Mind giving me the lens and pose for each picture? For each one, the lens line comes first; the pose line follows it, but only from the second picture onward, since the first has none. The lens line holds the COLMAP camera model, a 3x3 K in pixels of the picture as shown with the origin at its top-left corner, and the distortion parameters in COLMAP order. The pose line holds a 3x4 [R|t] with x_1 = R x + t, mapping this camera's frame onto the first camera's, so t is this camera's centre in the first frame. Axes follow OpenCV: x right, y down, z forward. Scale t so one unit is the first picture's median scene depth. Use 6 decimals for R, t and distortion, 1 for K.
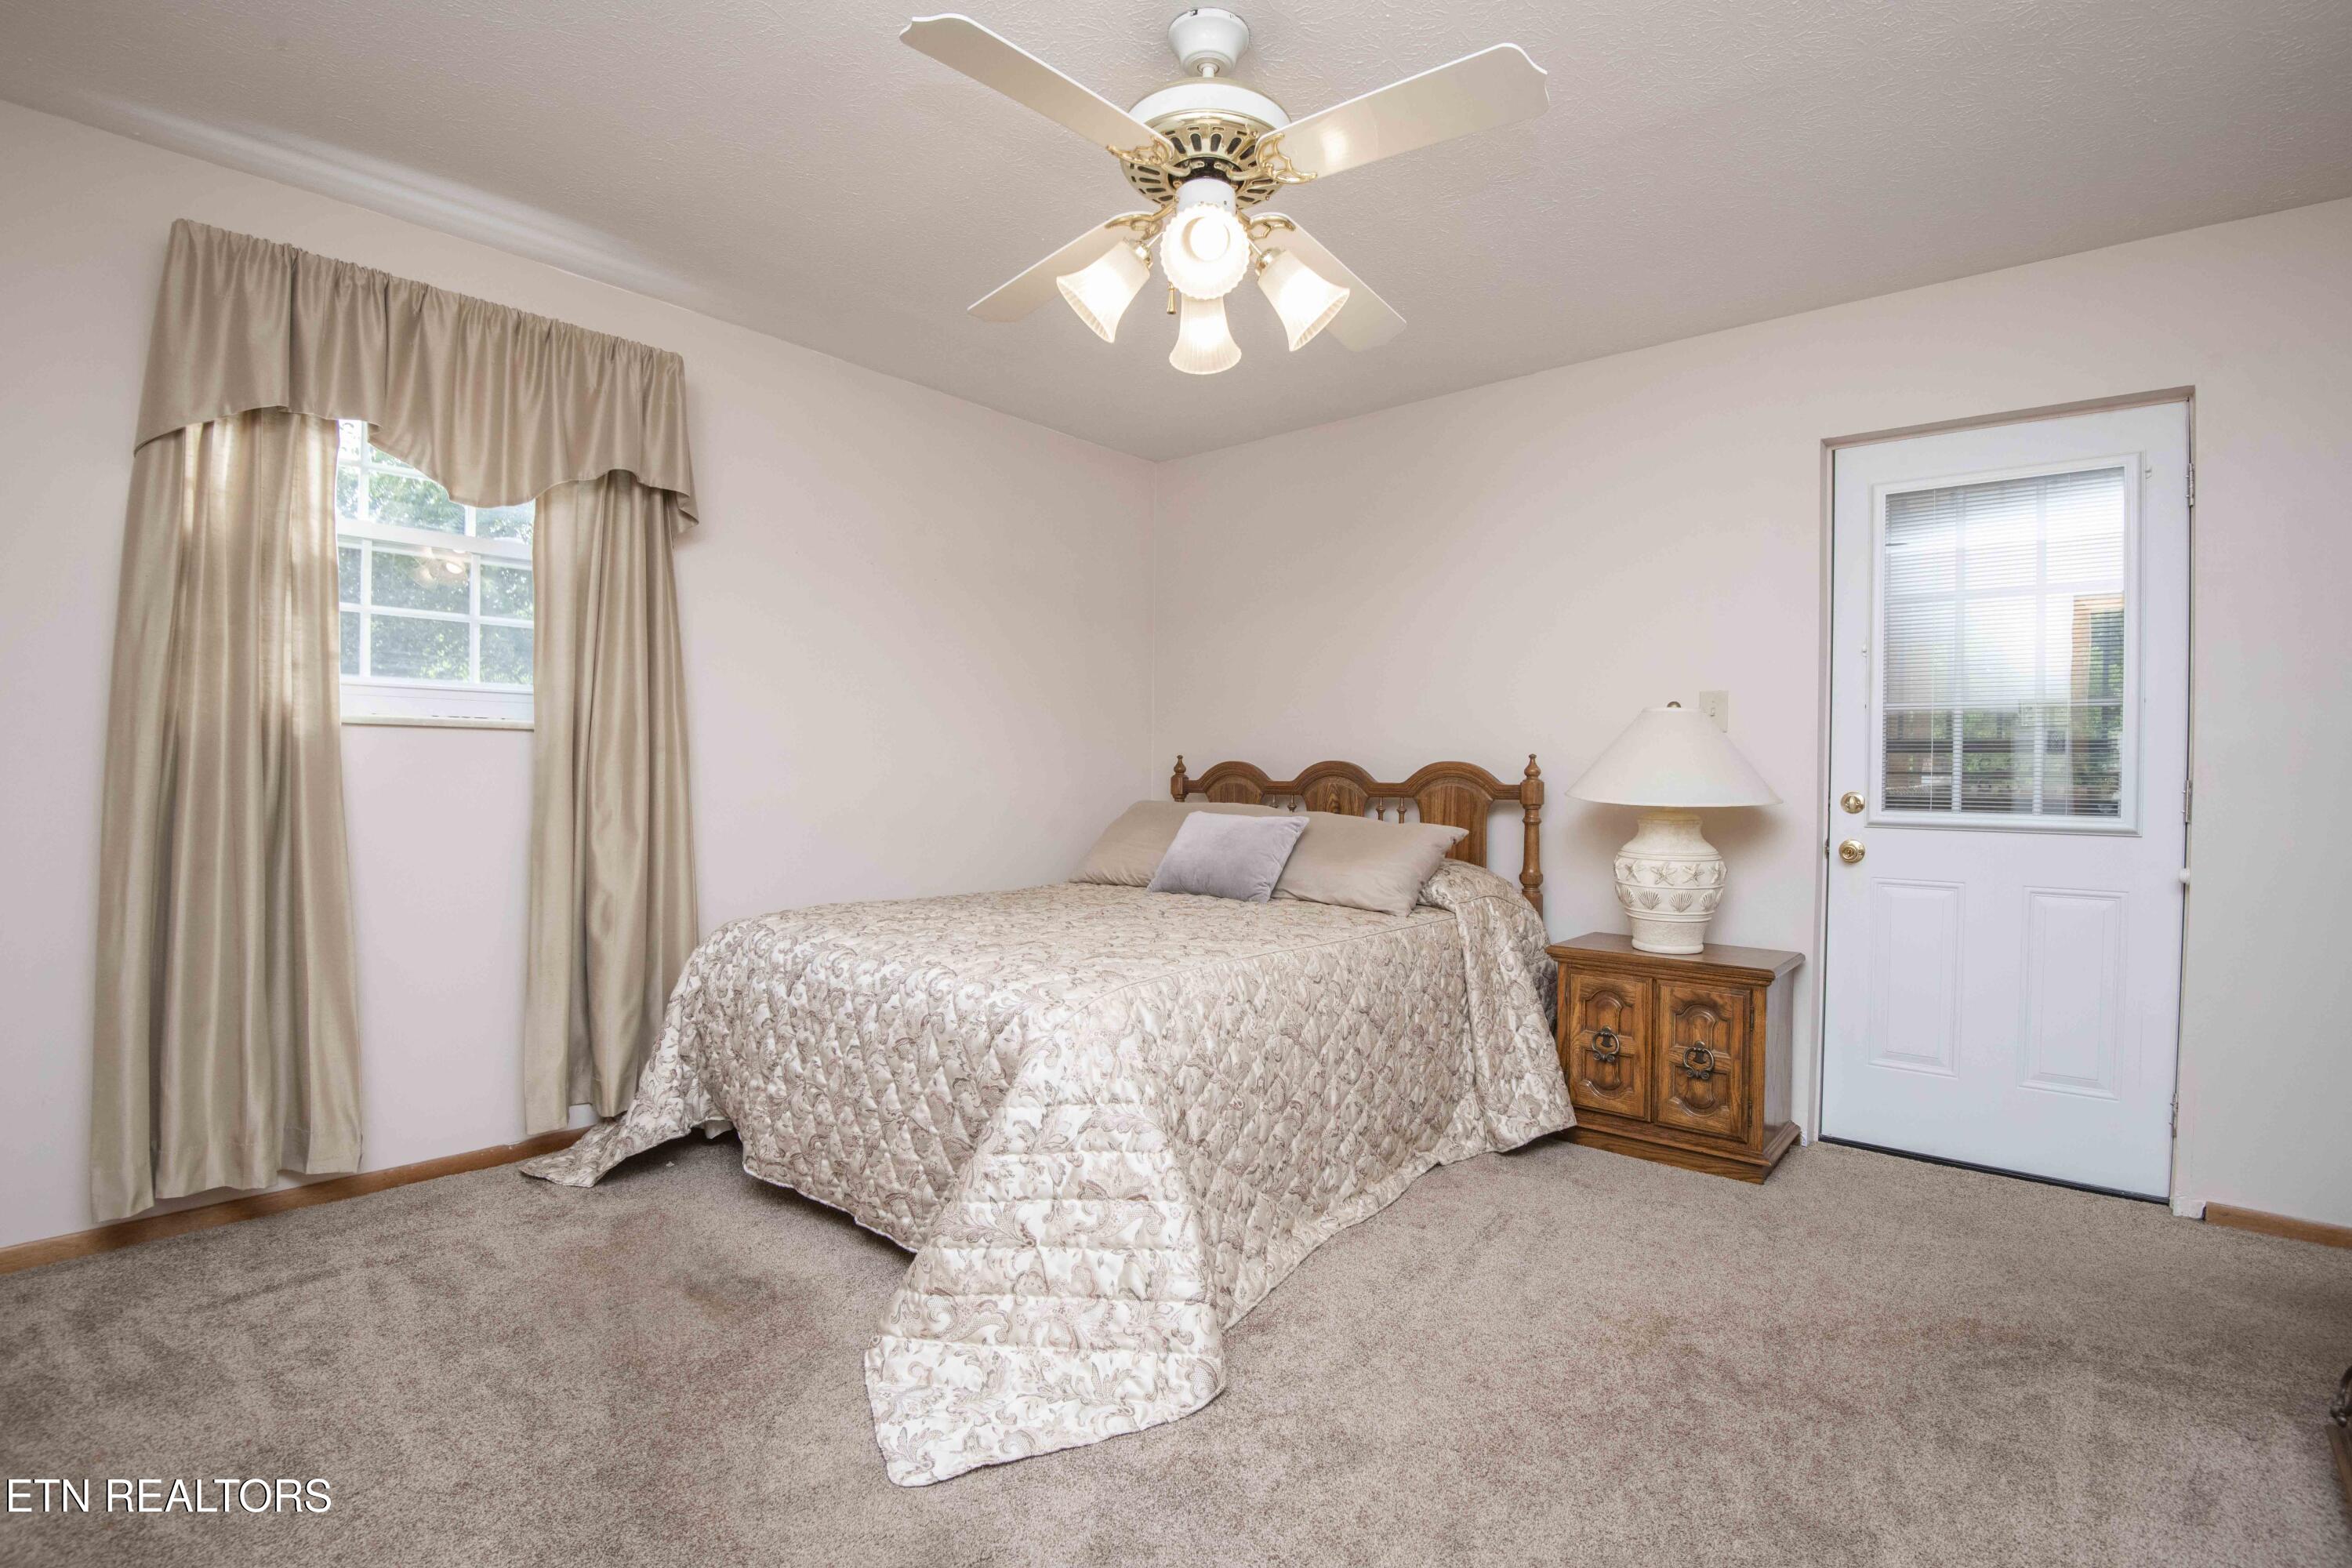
lens RADIAL K [[1088.2, 0, 1184.2], [0, 1088.2, 784.1], [0, 0, 1]] dist [-0.021908, -0.013364]
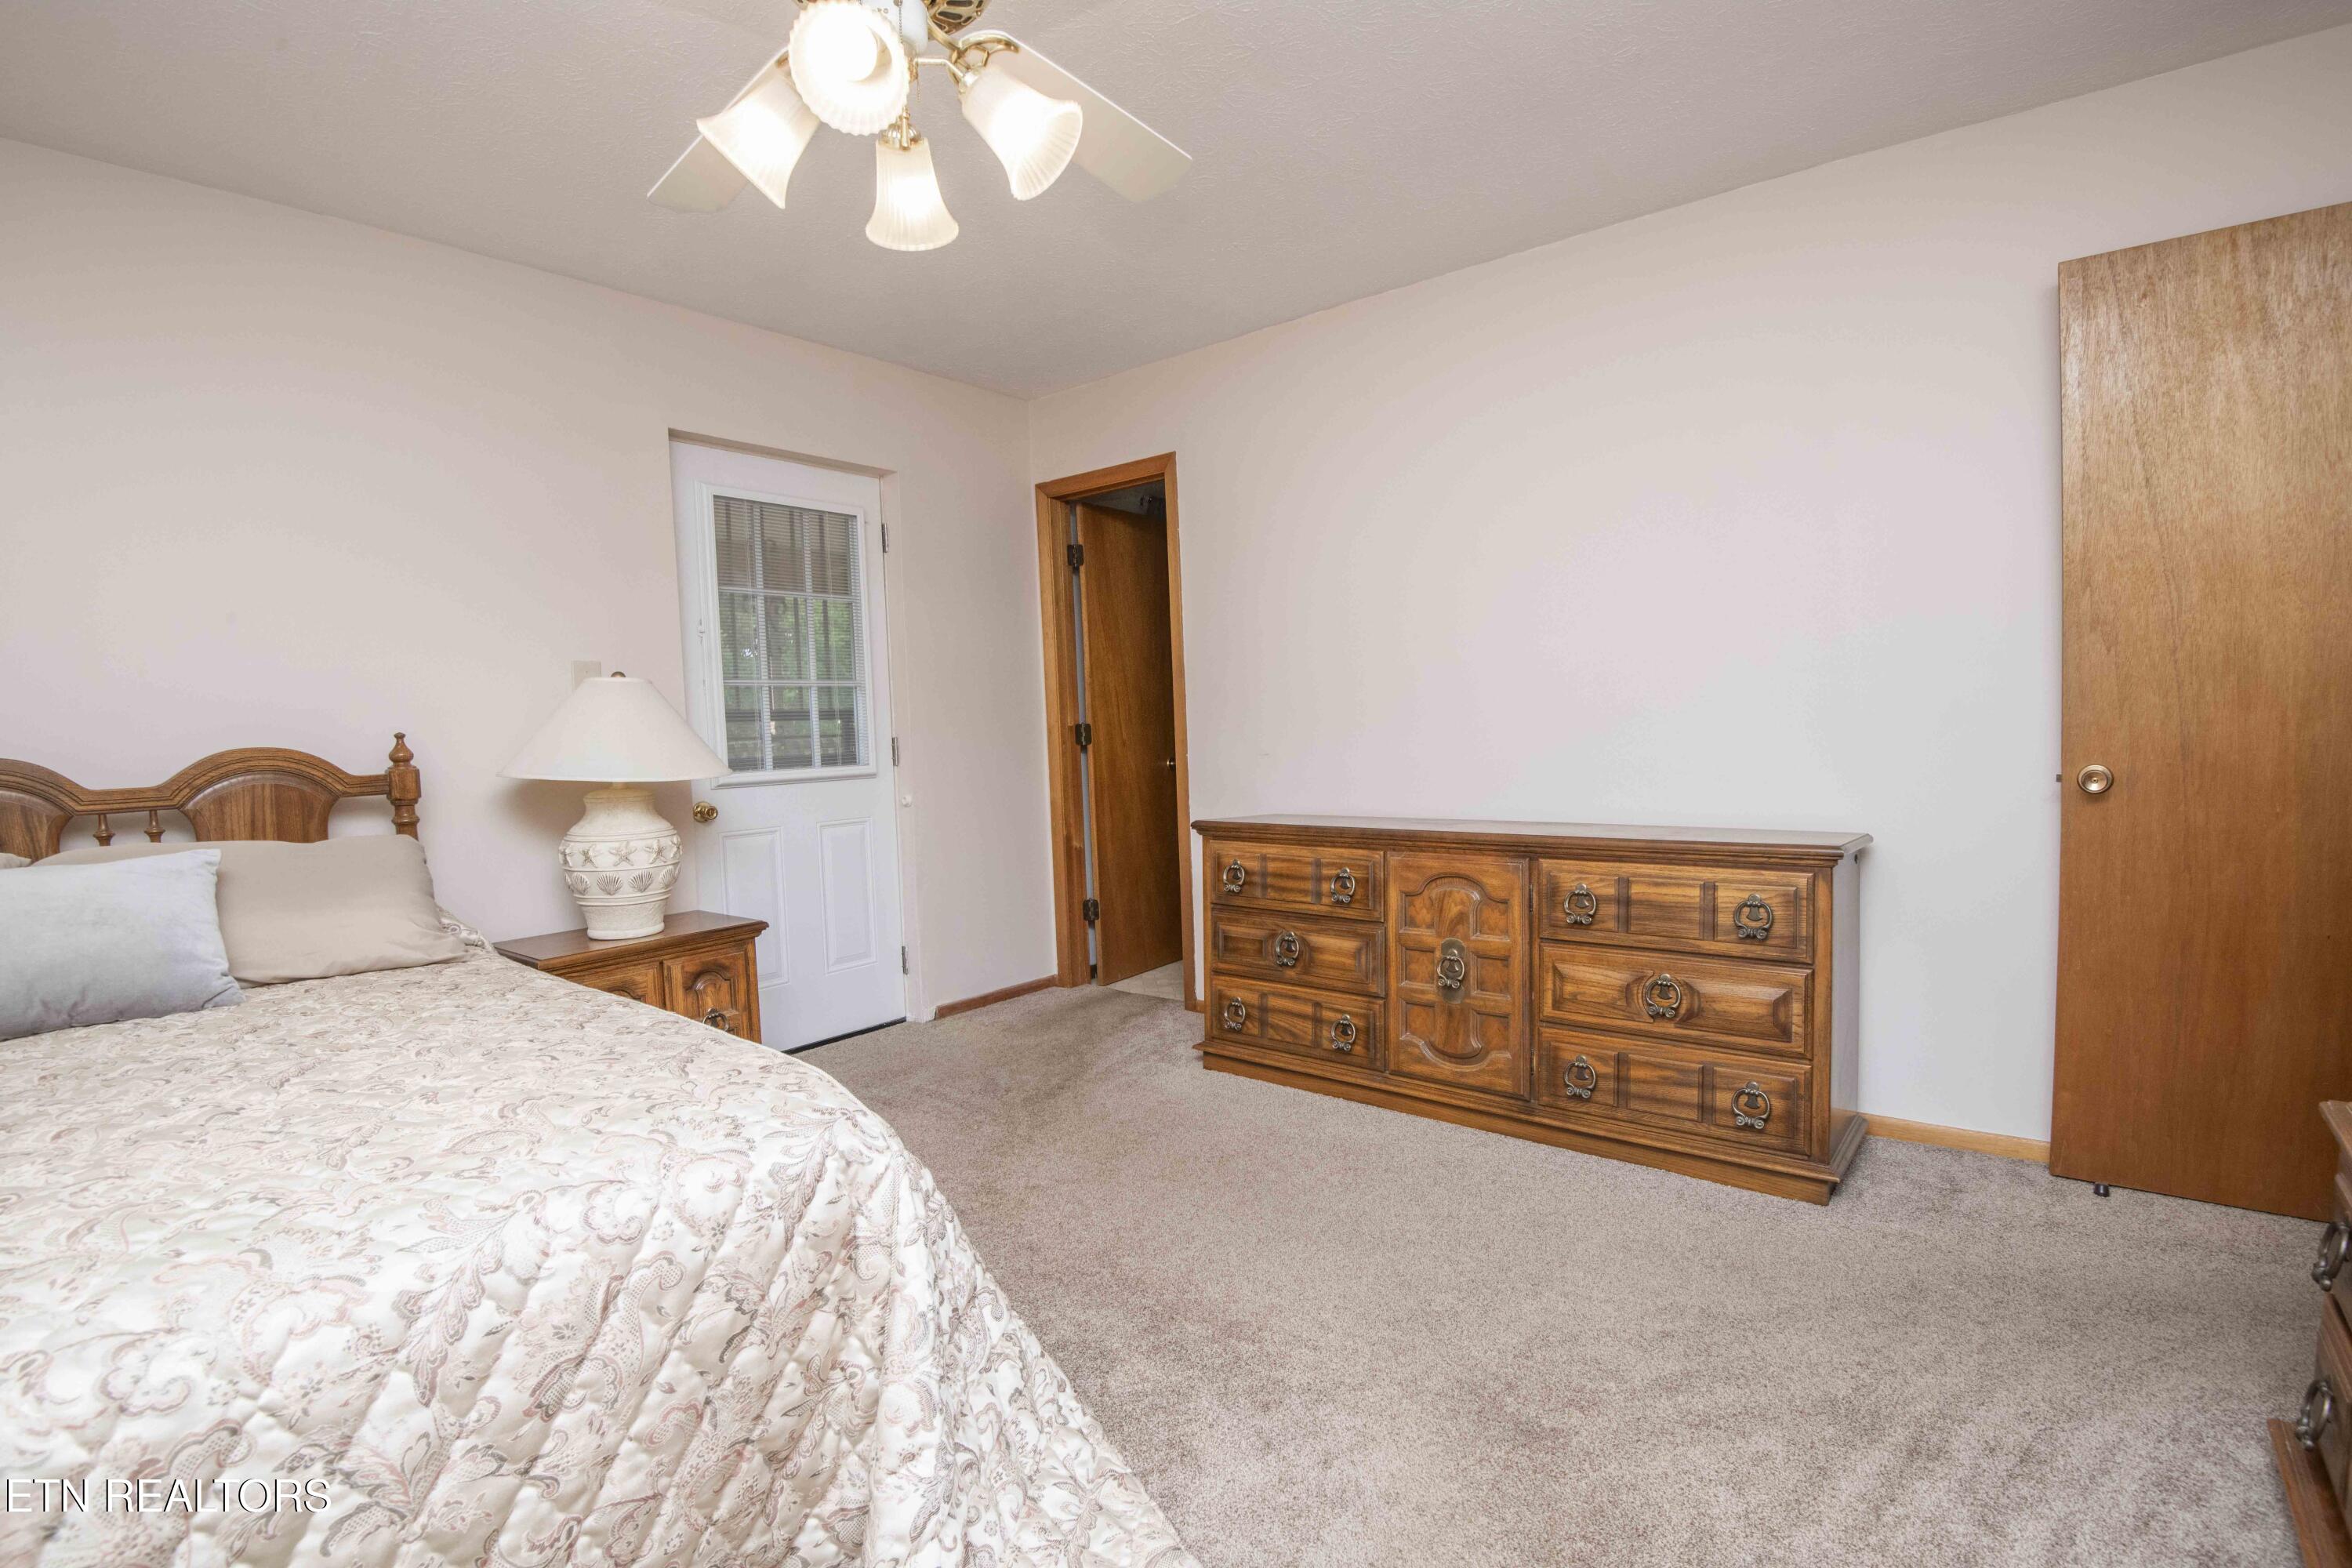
lens RADIAL K [[1088.2, 0, 1184.2], [0, 1088.2, 784.1], [0, 0, 1]] dist [-0.021908, -0.013364]
pose [[-0.029915, -0.070943, 0.997032, -0.522972], [0.044783, 0.996381, 0.072241, -0.024969], [-0.998549, 0.046812, -0.026630, 0.549521]]
